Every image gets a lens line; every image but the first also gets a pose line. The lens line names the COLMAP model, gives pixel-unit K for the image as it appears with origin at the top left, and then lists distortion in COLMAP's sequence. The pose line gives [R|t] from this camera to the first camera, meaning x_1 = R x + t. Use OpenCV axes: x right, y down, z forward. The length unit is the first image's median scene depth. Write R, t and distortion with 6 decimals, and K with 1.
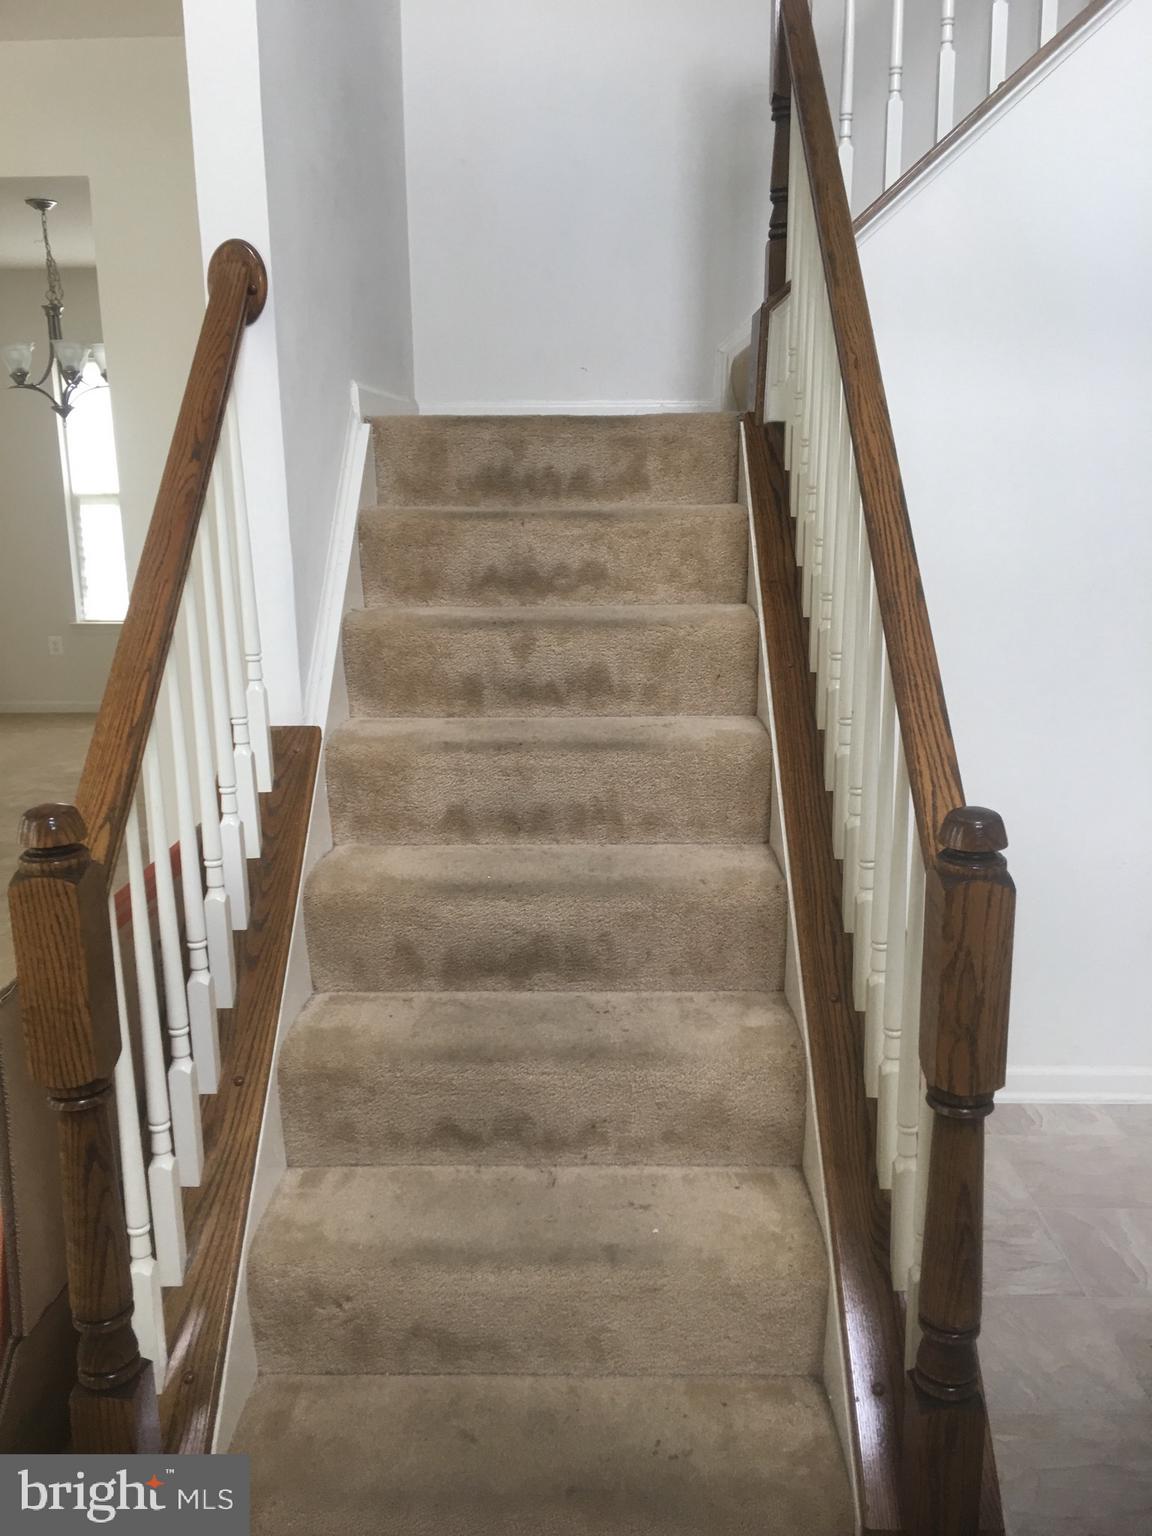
lens RADIAL K [[1294.3, 0, 572.2], [0, 1294.3, 770.1], [0, 0, 1]] dist [0.084975, -0.129793]
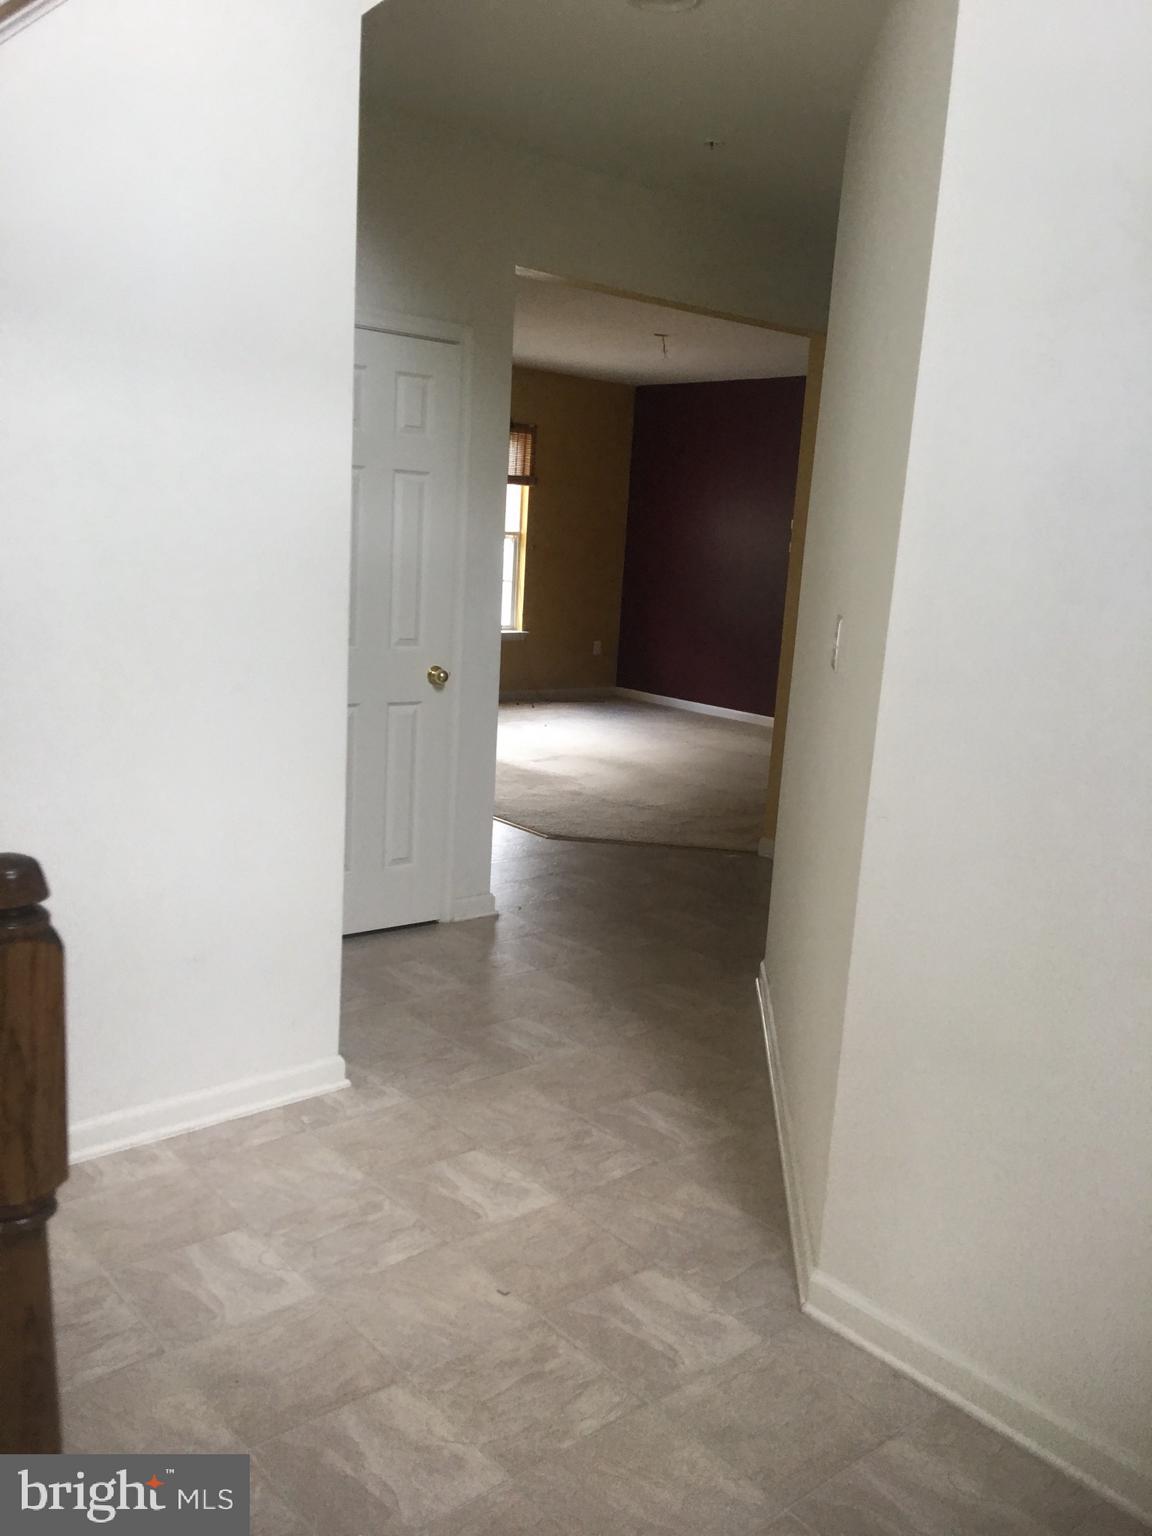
lens RADIAL K [[1294.3, 0, 570.6], [0, 1294.3, 767.7], [0, 0, 1]] dist [0.084975, -0.129793]
pose [[0.751600, -0.071142, 0.655772, 0.037372], [0.086806, 0.996188, 0.008580, -0.002341], [-0.653882, 0.050476, 0.754911, 0.134464]]
